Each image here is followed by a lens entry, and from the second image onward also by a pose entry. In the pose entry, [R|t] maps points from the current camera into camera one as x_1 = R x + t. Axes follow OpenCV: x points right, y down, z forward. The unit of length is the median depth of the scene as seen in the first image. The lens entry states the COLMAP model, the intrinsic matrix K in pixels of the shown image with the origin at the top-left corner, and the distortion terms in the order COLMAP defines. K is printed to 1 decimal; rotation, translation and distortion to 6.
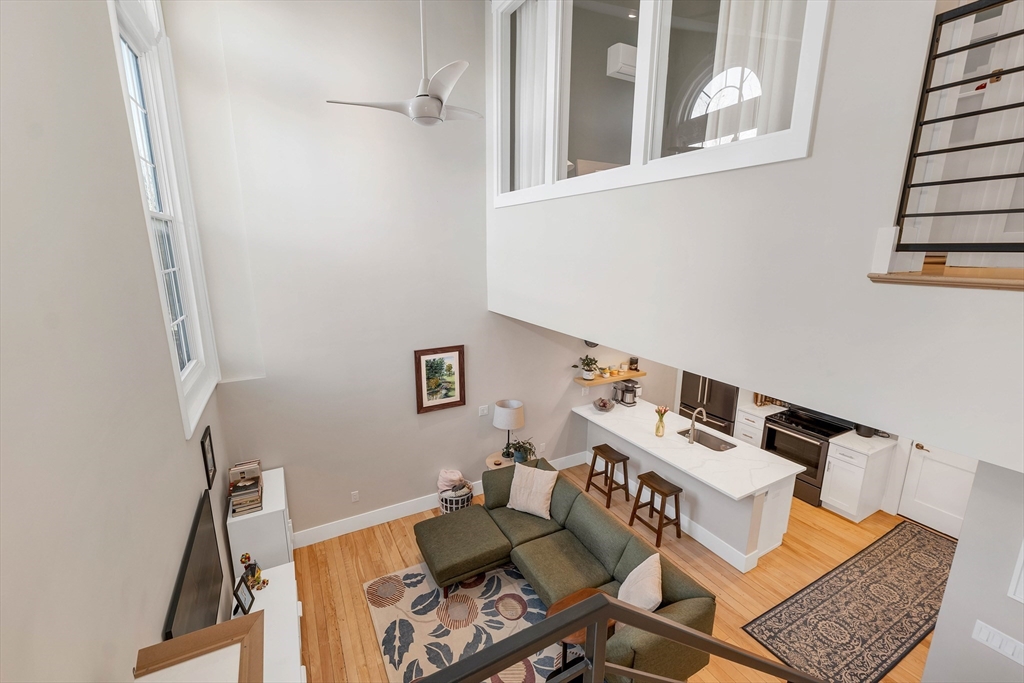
lens RADIAL K [[428.4, 0, 506.1], [0, 428.4, 338.9], [0, 0, 1]] dist [0.000730, 0.000027]
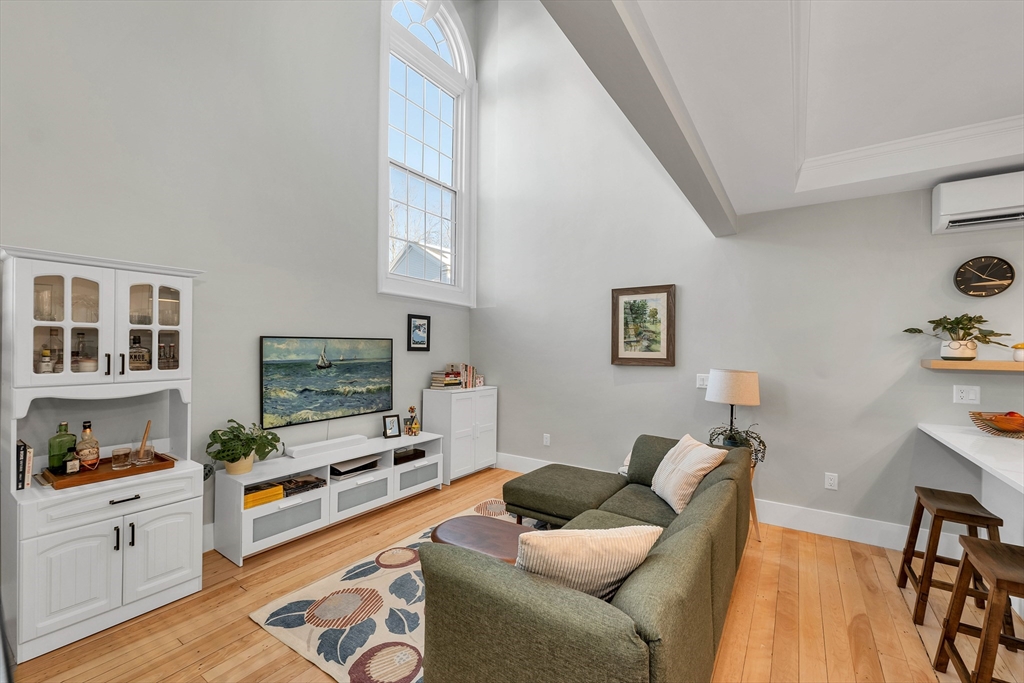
lens RADIAL K [[420.1, 0, 509.3], [0, 420.1, 349.0], [0, 0, 1]] dist [0.000558, -0.000139]
pose [[0.456428, 0.001084, -0.889760, 0.451776], [-0.197985, 0.975052, -0.100375, 0.269601], [0.867454, 0.221973, 0.445255, 0.435011]]
